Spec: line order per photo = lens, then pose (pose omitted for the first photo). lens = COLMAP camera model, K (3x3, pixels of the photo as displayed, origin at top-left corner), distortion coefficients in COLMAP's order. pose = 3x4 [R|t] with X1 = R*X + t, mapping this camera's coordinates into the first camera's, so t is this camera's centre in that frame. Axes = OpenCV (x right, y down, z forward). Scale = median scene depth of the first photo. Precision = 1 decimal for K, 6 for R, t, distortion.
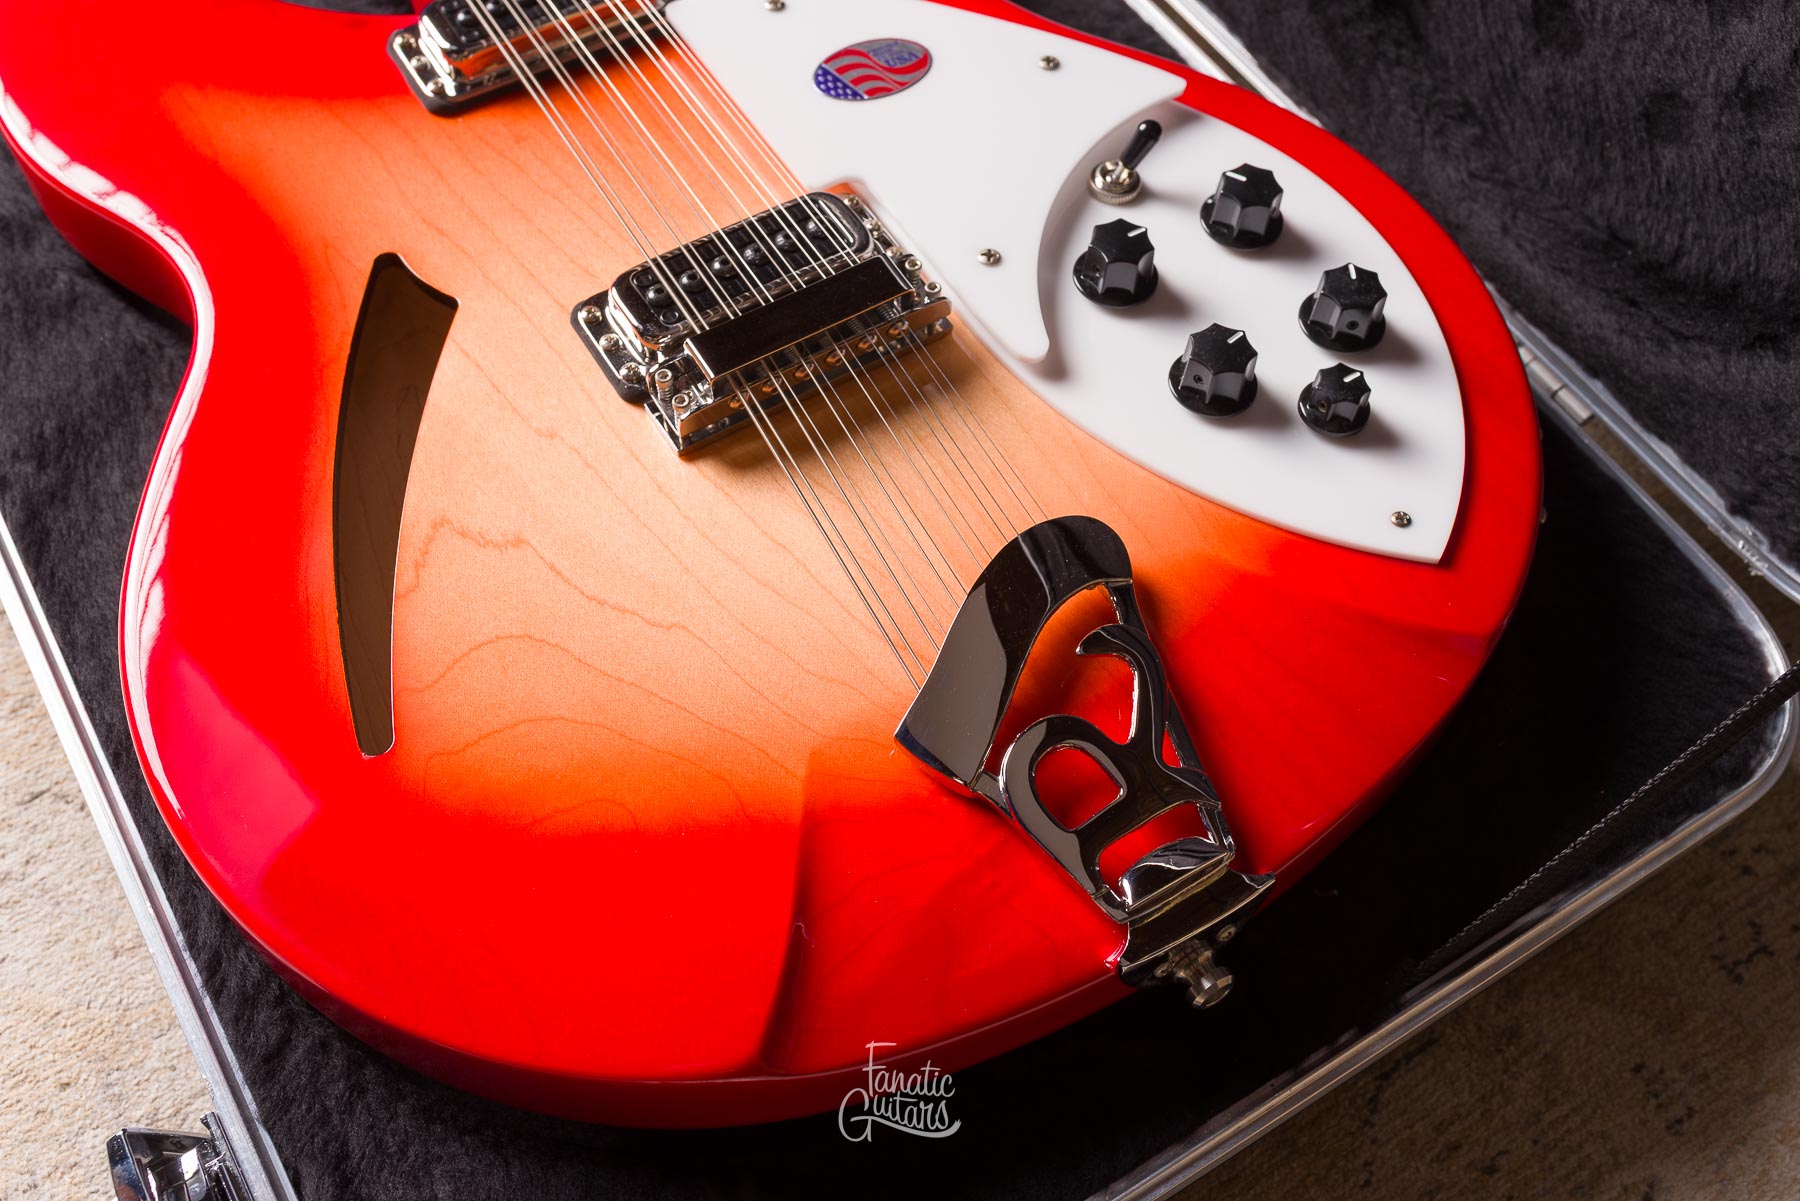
lens RADIAL K [[1781.2, 0, 900.0], [0, 1781.2, 600.5], [0, 0, 1]] dist [-0.005871, 0.021989]
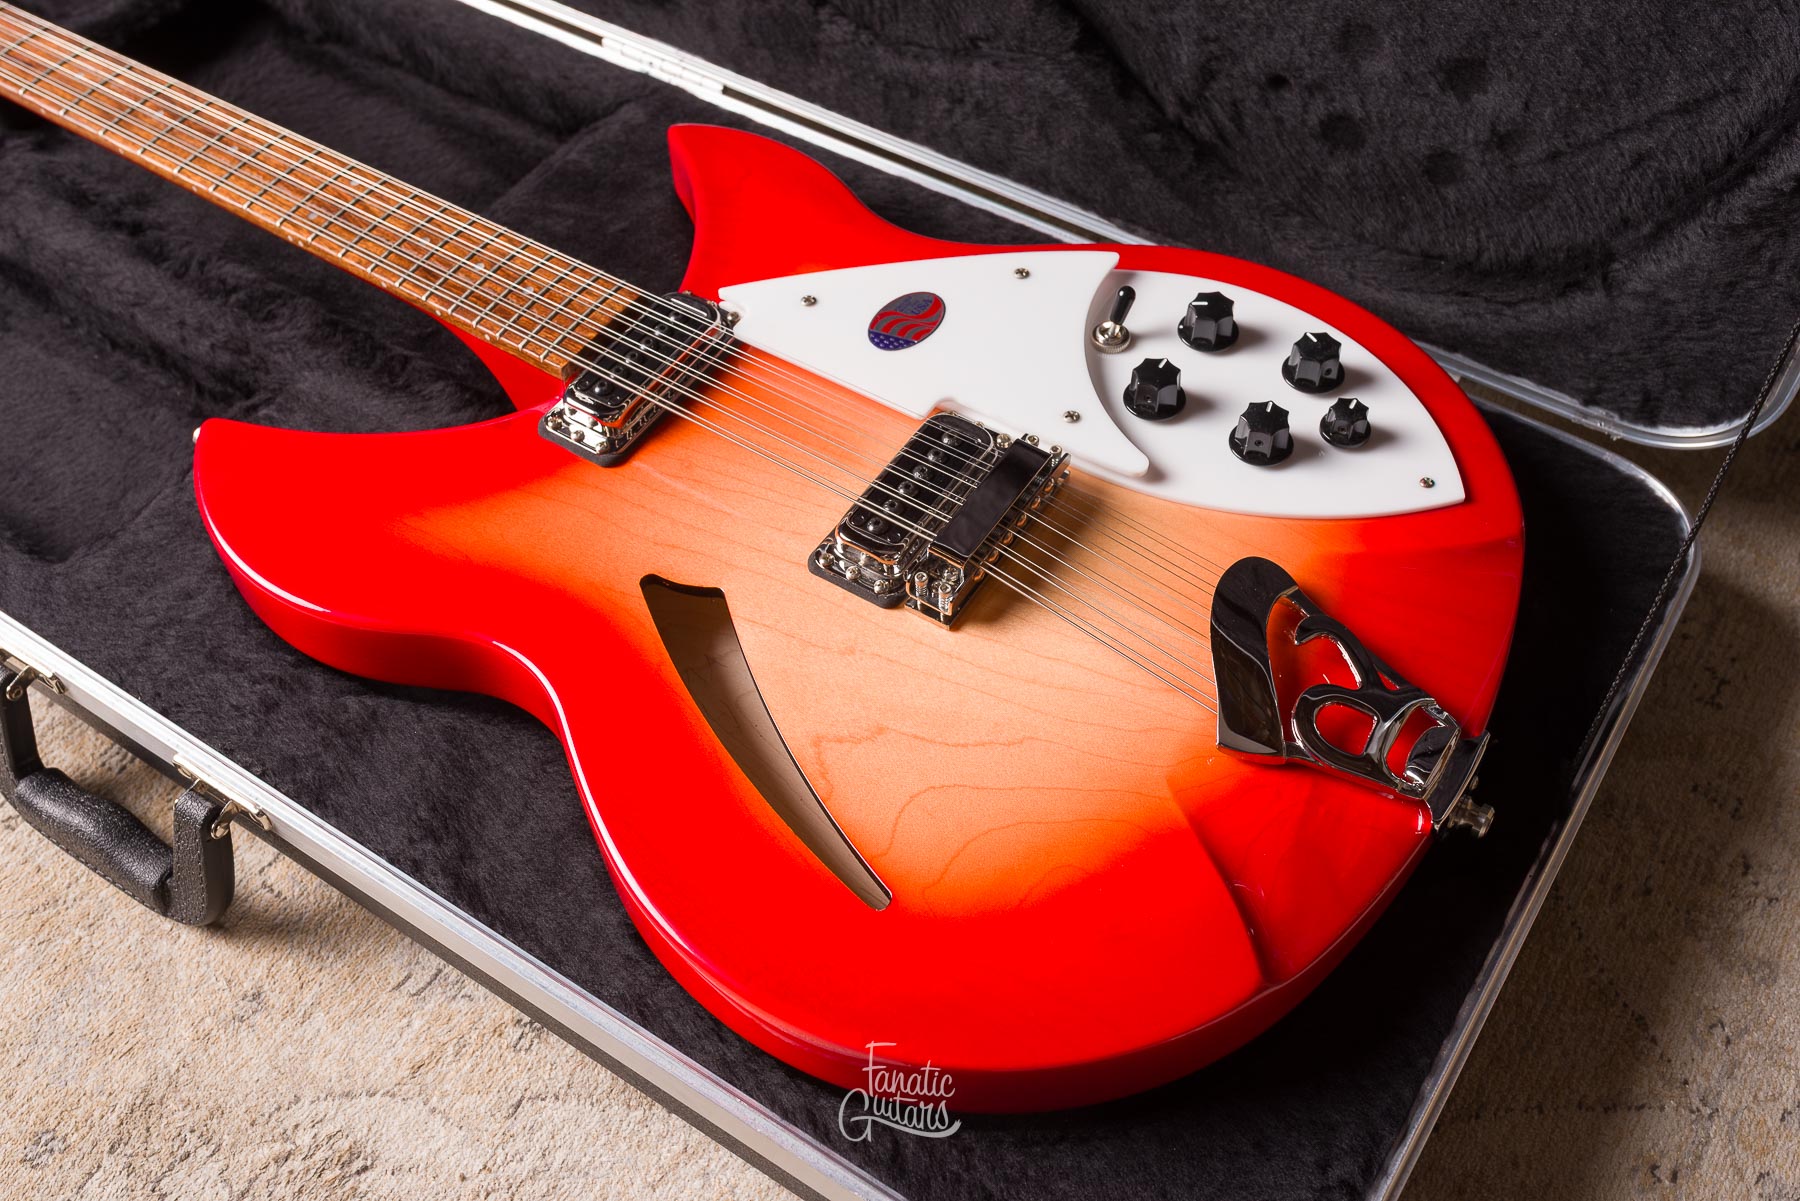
lens RADIAL K [[1751.0, 0, 900.0], [0, 1751.0, 600.5], [0, 0, 1]] dist [-0.000019, 0.001490]
pose [[0.905331, -0.364596, 0.217822, -0.386788], [0.383891, 0.921885, -0.052489, -0.041207], [-0.181669, 0.131140, 0.974576, -0.245129]]
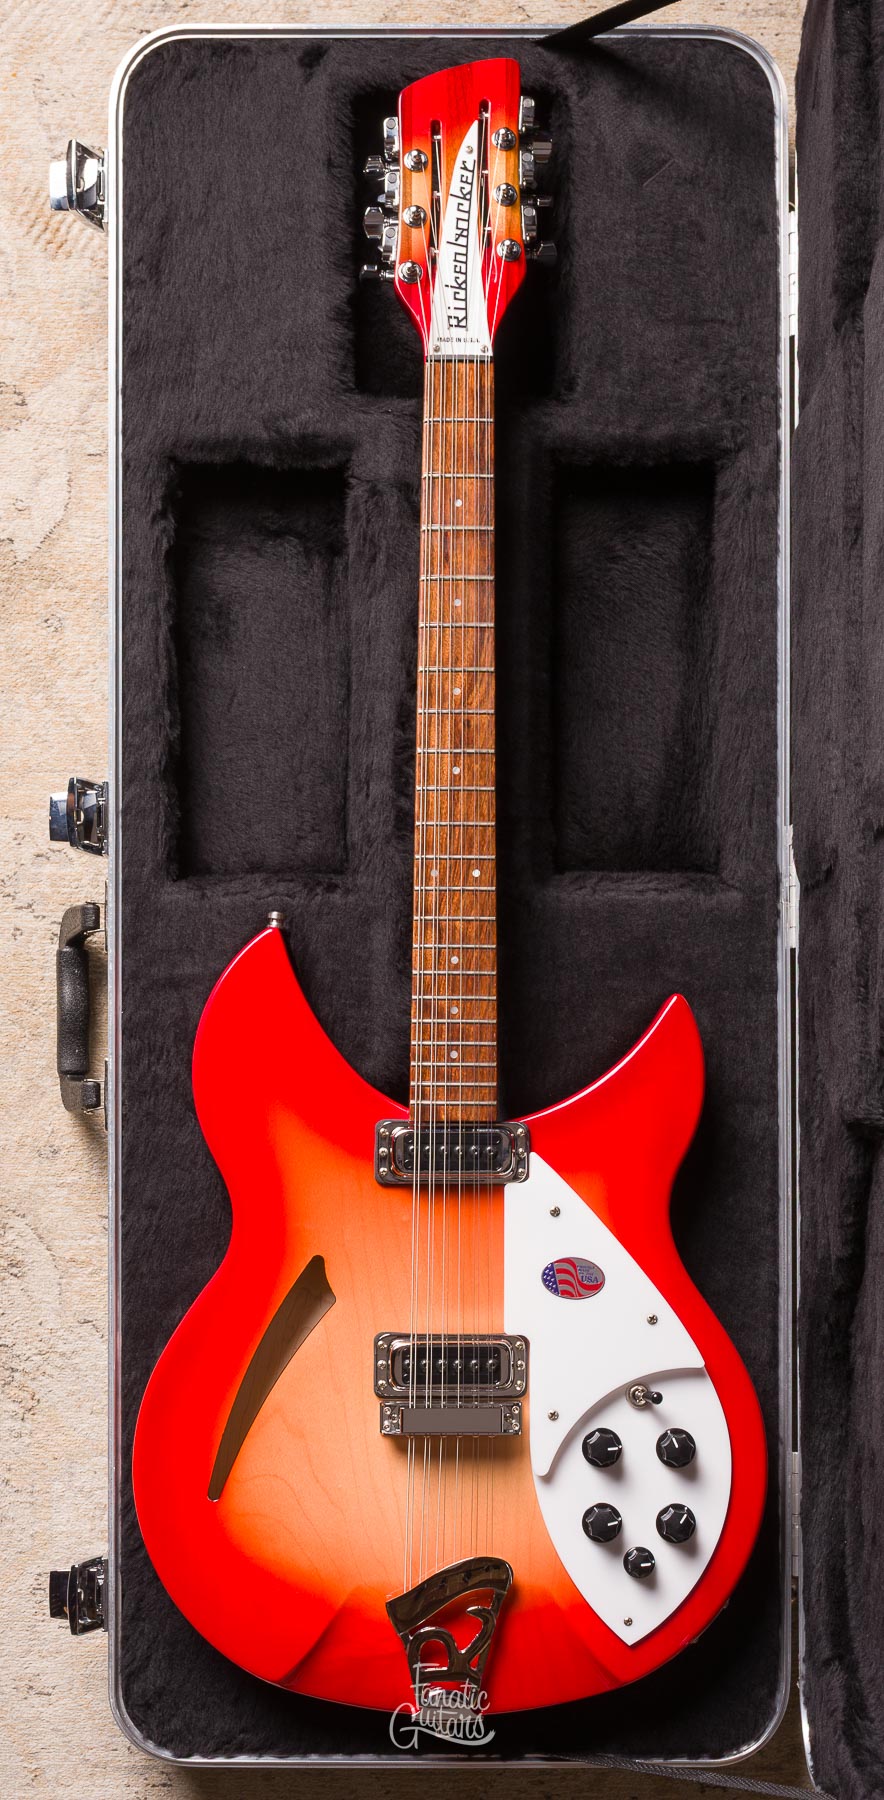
lens RADIAL K [[2542.6, 0, 362.1], [0, 2542.6, 1209.6], [0, 0, 1]] dist [0.005842, -0.012095]
pose [[0.848724, 0.527098, -0.042840, -0.137356], [-0.426822, 0.730580, 0.532987, -1.811949], [0.312234, -0.434074, 0.845038, -1.483027]]
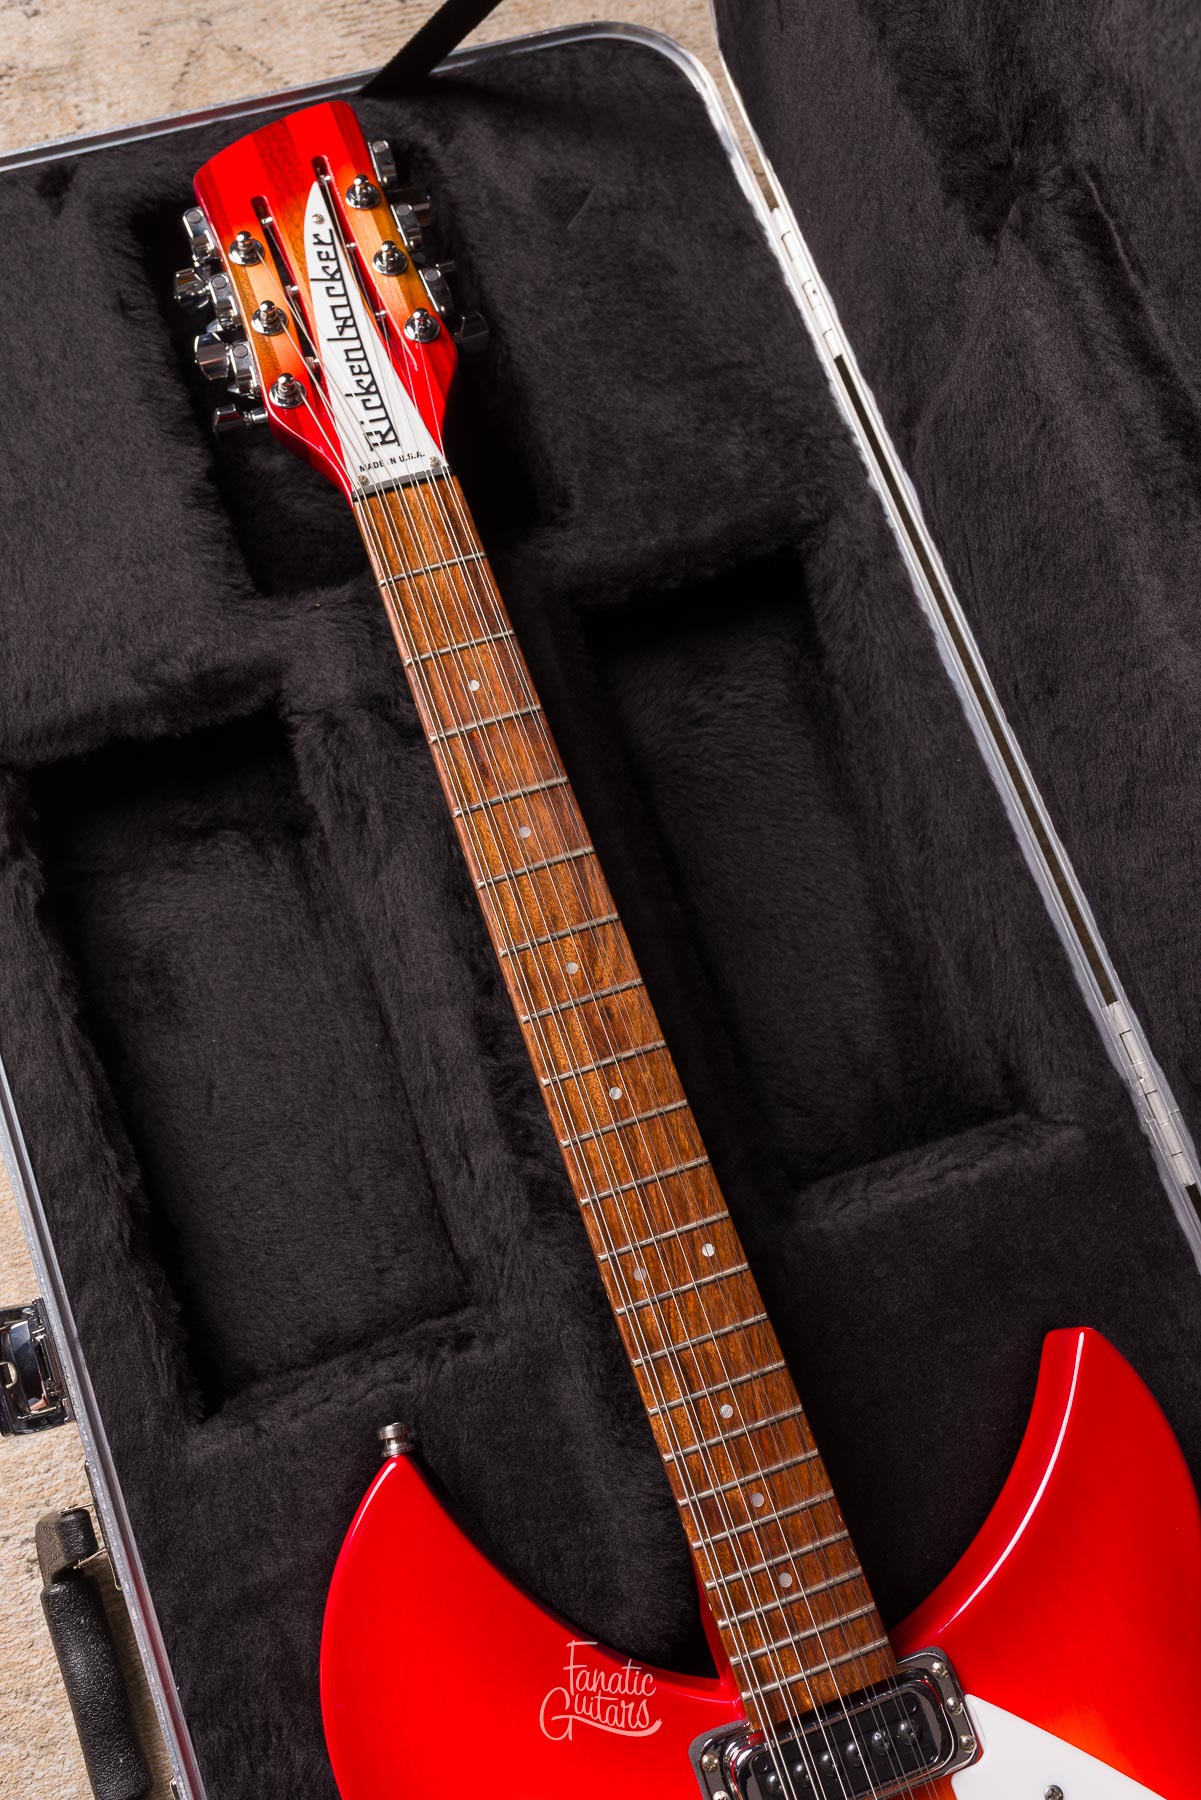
lens RADIAL K [[1751.0, 0, 597.6], [0, 1751.0, 904.7], [0, 0, 1]] dist [-0.000019, 0.001490]
pose [[0.975735, 0.218940, -0.002682, -0.471522], [-0.209098, 0.935367, 0.285250, -1.125922], [0.064961, -0.277767, 0.958449, 0.134129]]
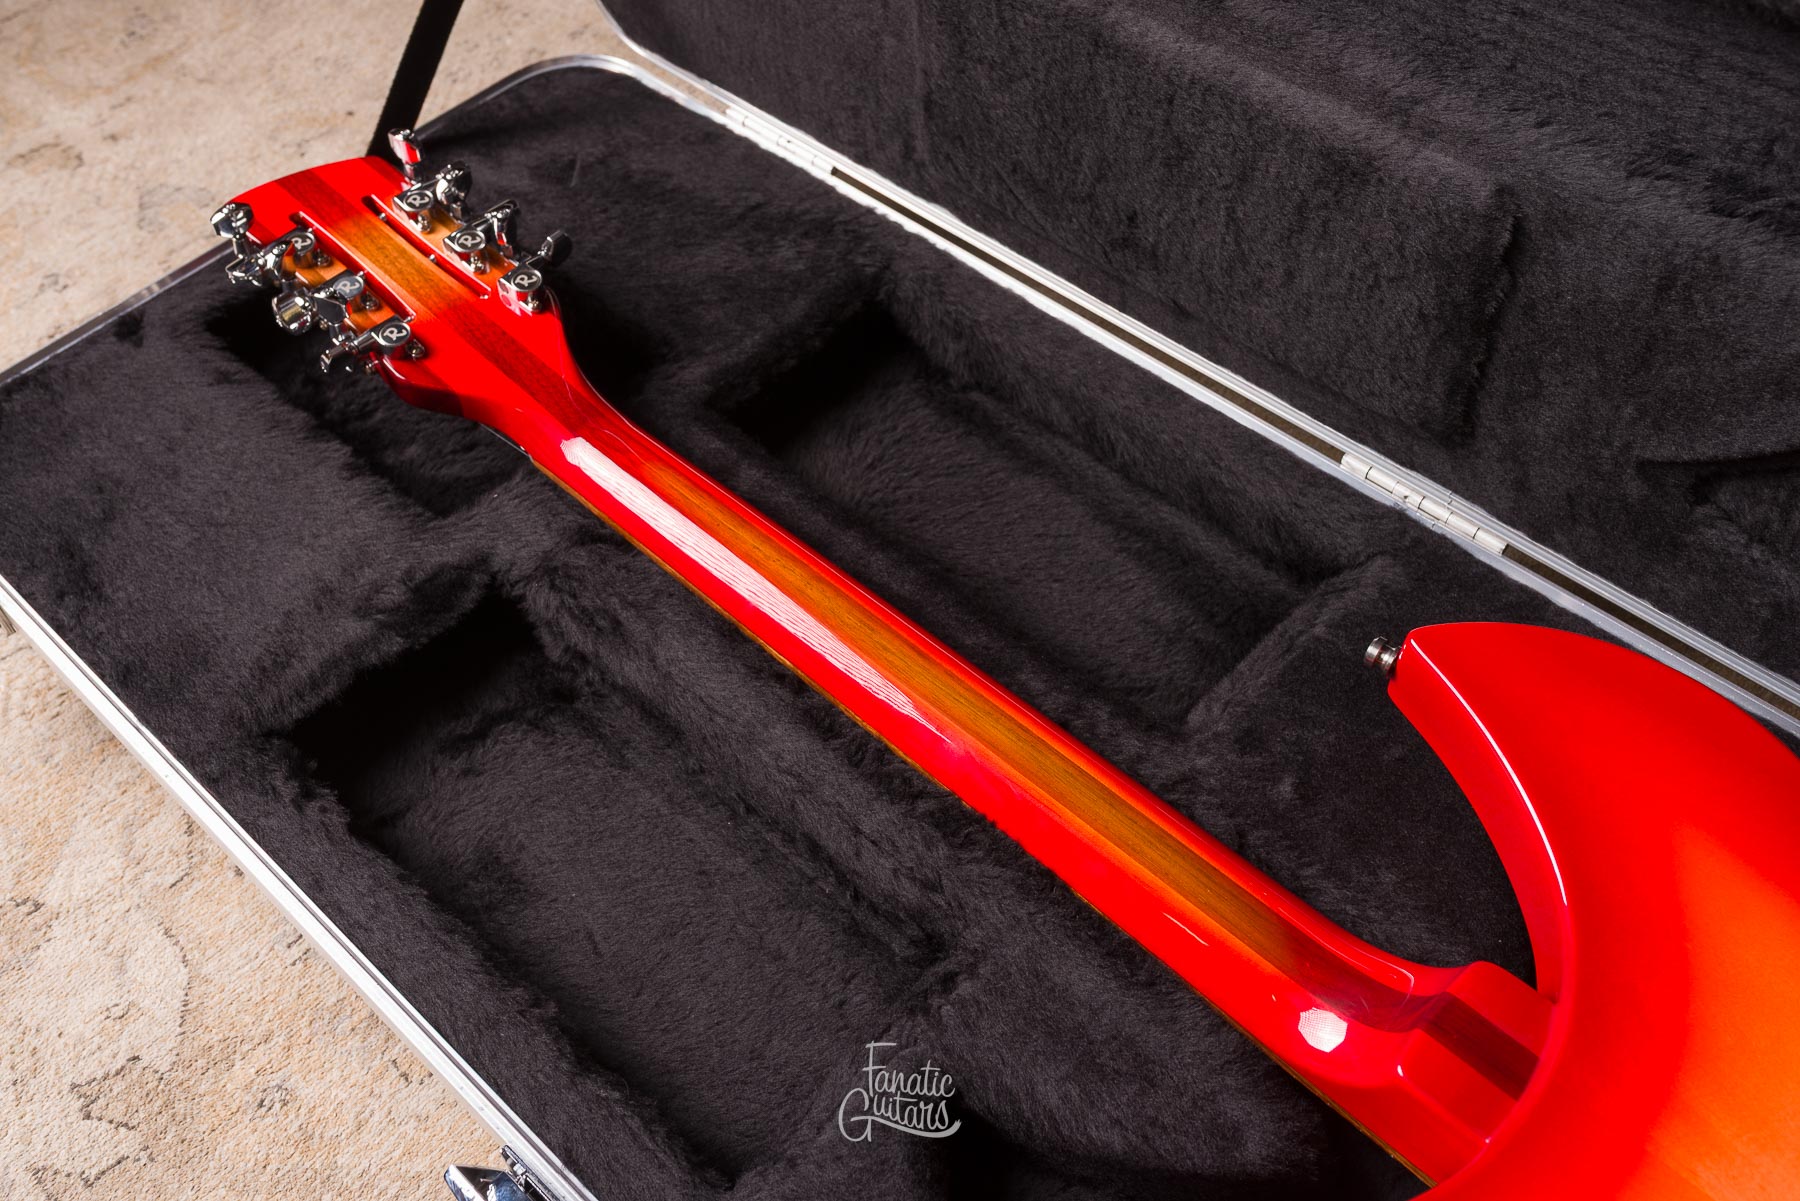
lens RADIAL K [[1751.0, 0, 900.0], [0, 1751.0, 600.5], [0, 0, 1]] dist [-0.000019, 0.001490]
pose [[0.963350, -0.254444, 0.084941, -0.563903], [0.262636, 0.959092, -0.105661, -0.590744], [-0.054582, 0.124098, 0.990768, 0.067051]]
